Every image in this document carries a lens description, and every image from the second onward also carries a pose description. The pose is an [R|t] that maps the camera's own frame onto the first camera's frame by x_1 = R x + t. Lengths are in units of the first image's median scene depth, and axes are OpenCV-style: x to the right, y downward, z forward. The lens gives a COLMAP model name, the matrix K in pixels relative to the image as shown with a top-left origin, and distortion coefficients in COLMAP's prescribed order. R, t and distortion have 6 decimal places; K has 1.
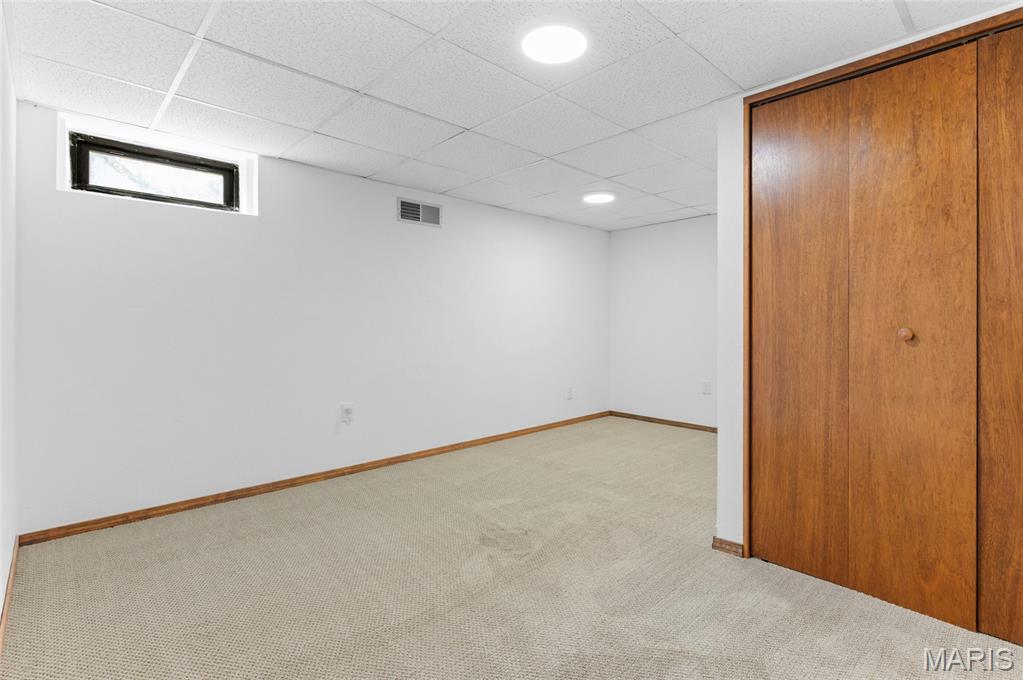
lens RADIAL K [[485.4, 0, 529.6], [0, 485.4, 320.6], [0, 0, 1]] dist [-0.001996, -0.000383]
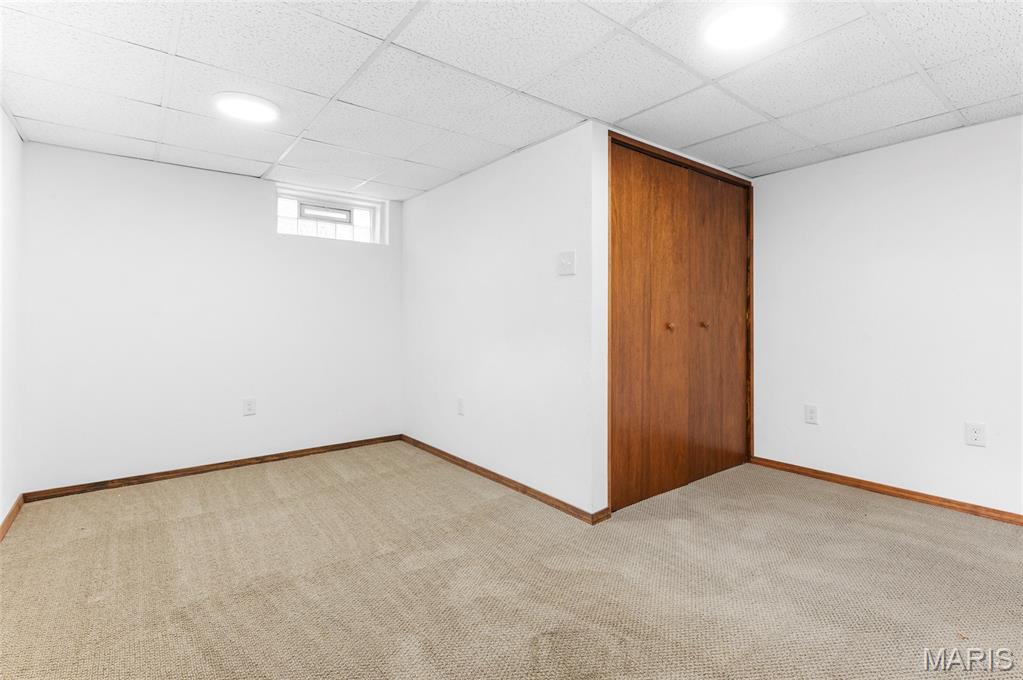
lens RADIAL K [[485.4, 0, 529.6], [0, 485.4, 320.6], [0, 0, 1]] dist [-0.001996, -0.000383]
pose [[0.092196, 0.003691, 0.995734, -0.845160], [0.002533, 0.999989, -0.003941, 0.013114], [-0.995738, 0.002886, 0.092186, 1.207574]]
